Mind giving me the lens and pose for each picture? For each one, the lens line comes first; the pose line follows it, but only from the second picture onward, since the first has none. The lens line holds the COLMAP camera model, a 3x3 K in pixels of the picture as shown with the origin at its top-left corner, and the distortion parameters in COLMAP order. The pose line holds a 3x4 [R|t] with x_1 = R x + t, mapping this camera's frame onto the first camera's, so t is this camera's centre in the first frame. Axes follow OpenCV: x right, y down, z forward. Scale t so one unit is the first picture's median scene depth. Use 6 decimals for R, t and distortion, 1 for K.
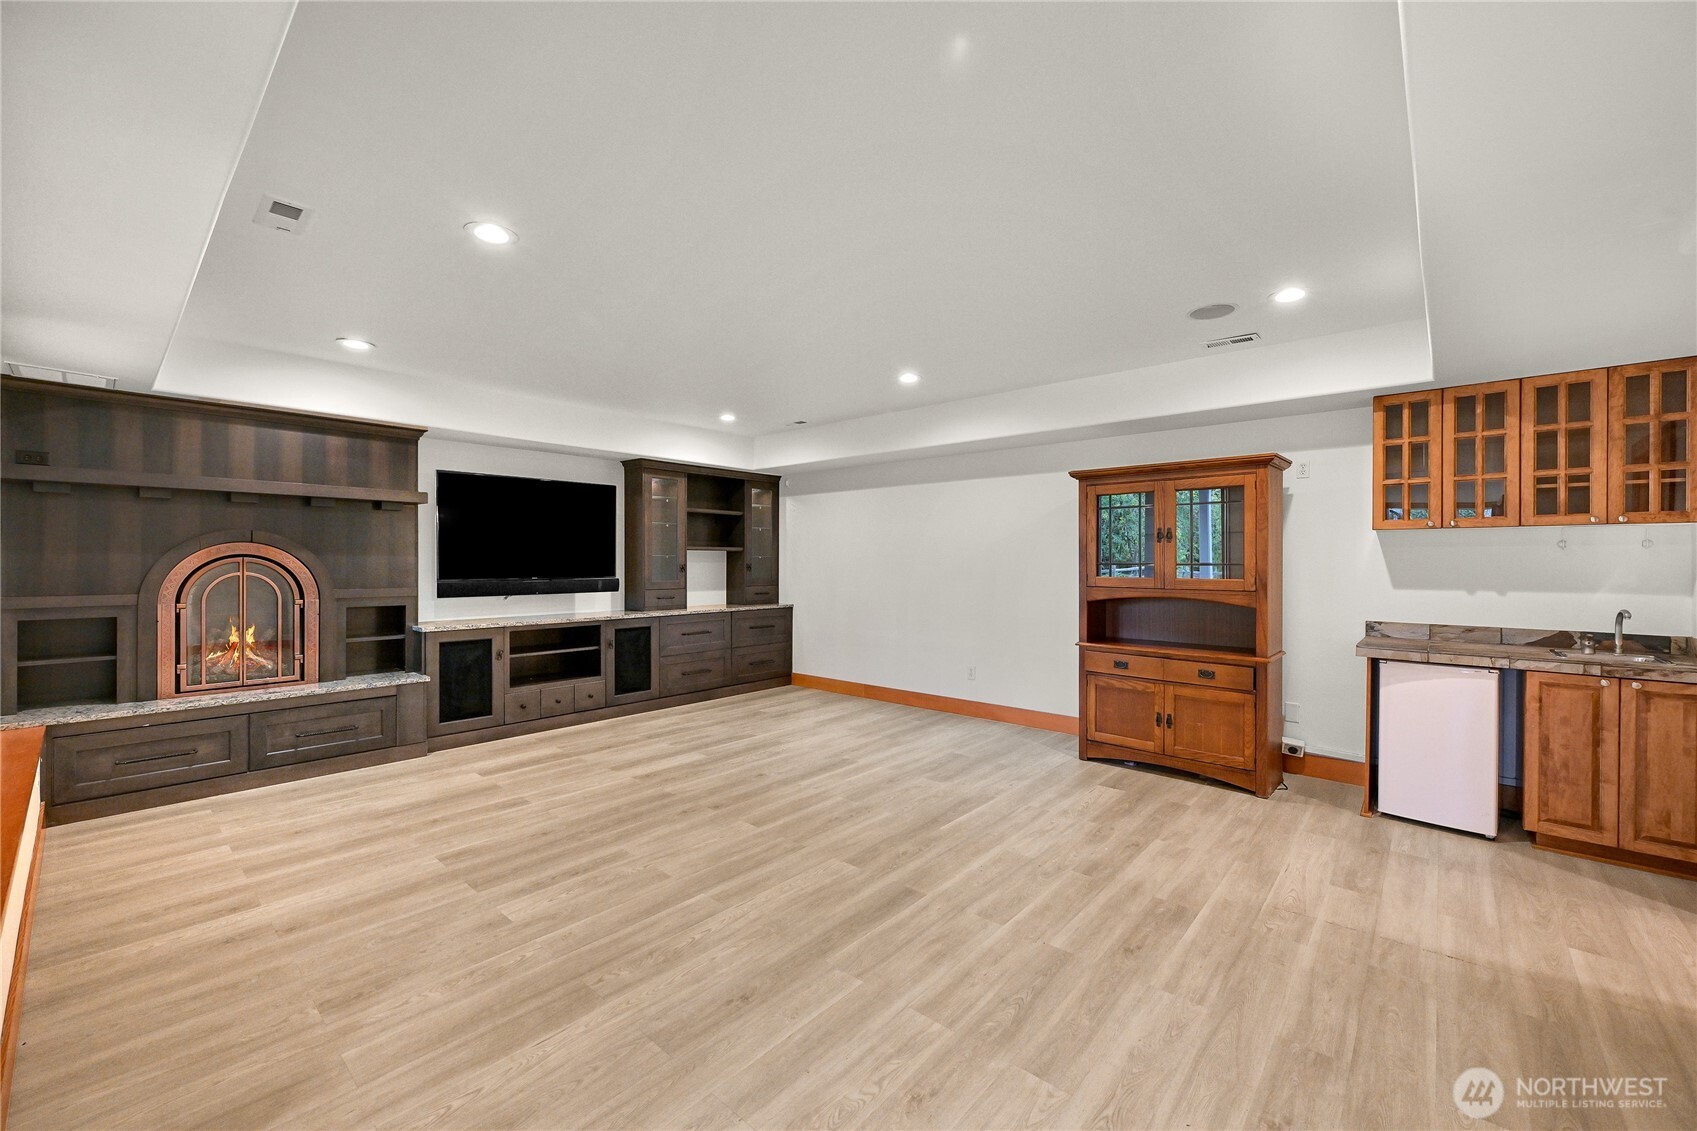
lens RADIAL K [[703.1, 0, 848.5], [0, 703.1, 565.5], [0, 0, 1]] dist [-0.001276, -0.000146]
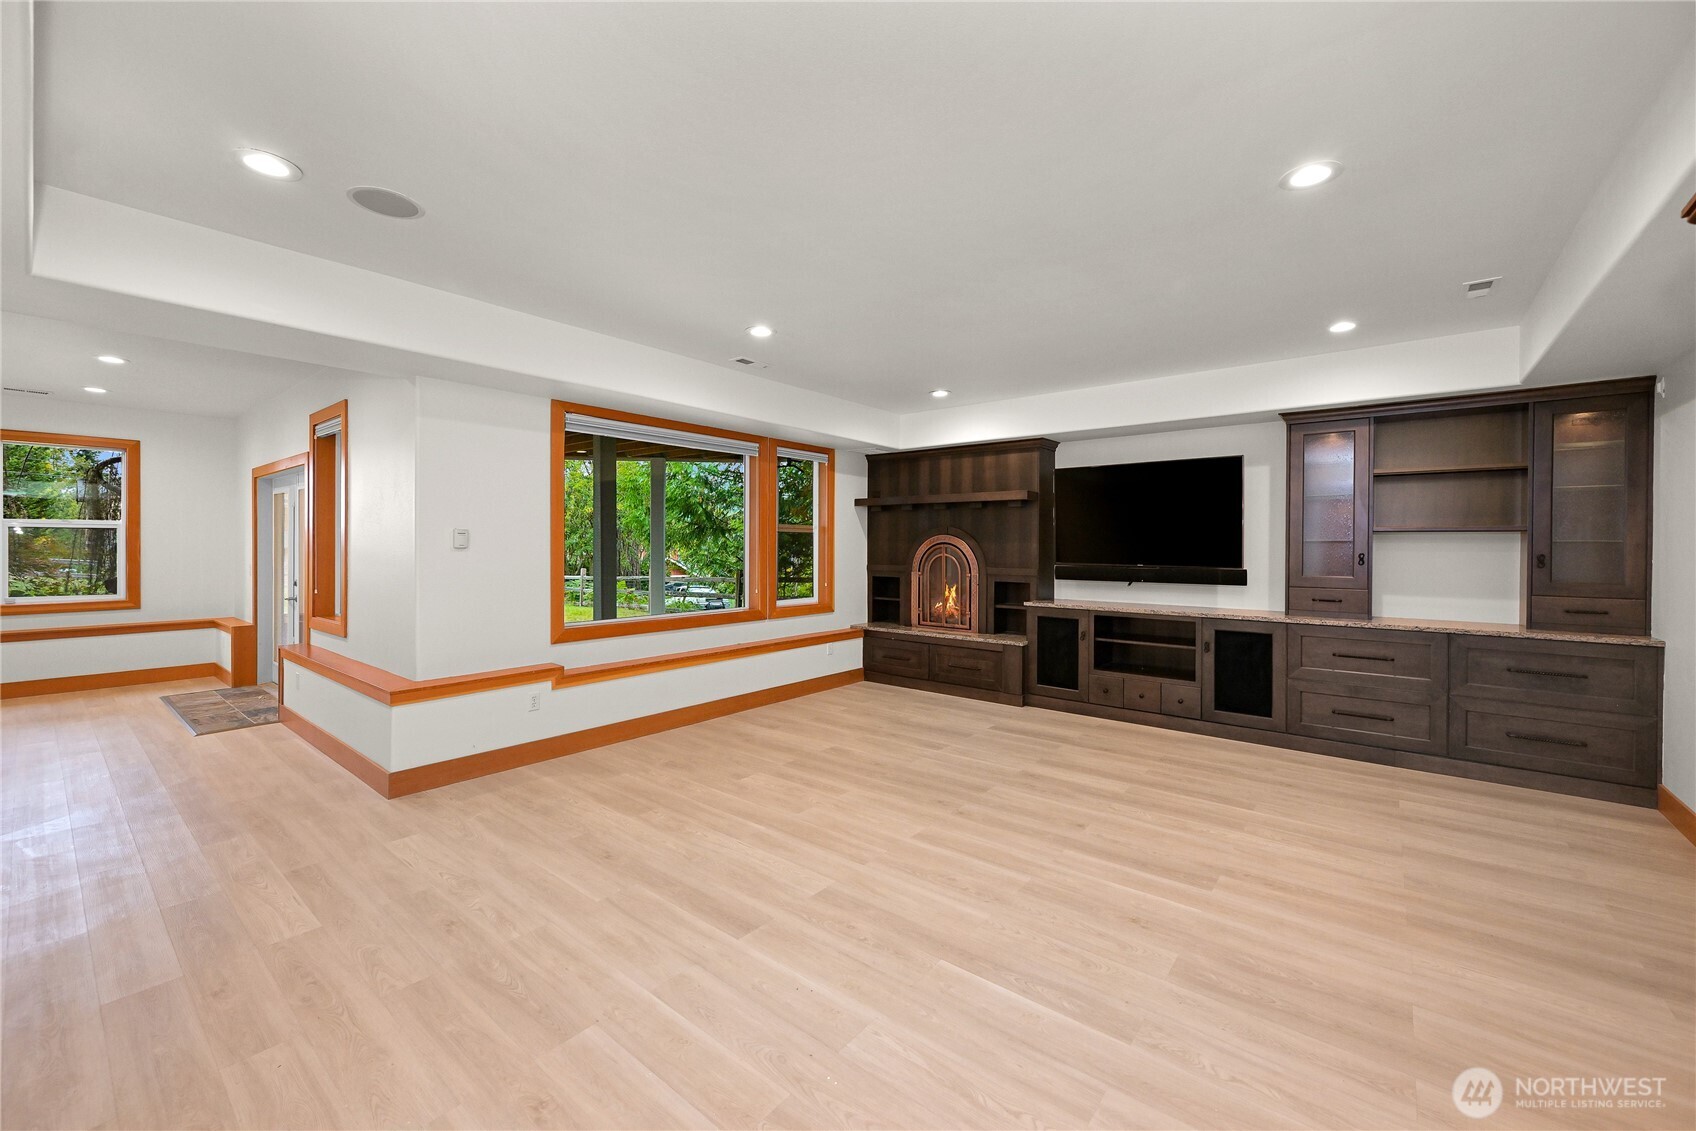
lens RADIAL K [[676.7, 0, 853.7], [0, 676.7, 565.7], [0, 0, 1]] dist [-0.001537, -0.000329]
pose [[0.018321, 0.027979, -0.999441, 0.596784], [-0.011679, 0.999546, 0.027768, -0.003531], [0.999764, 0.011164, 0.018640, 0.730617]]
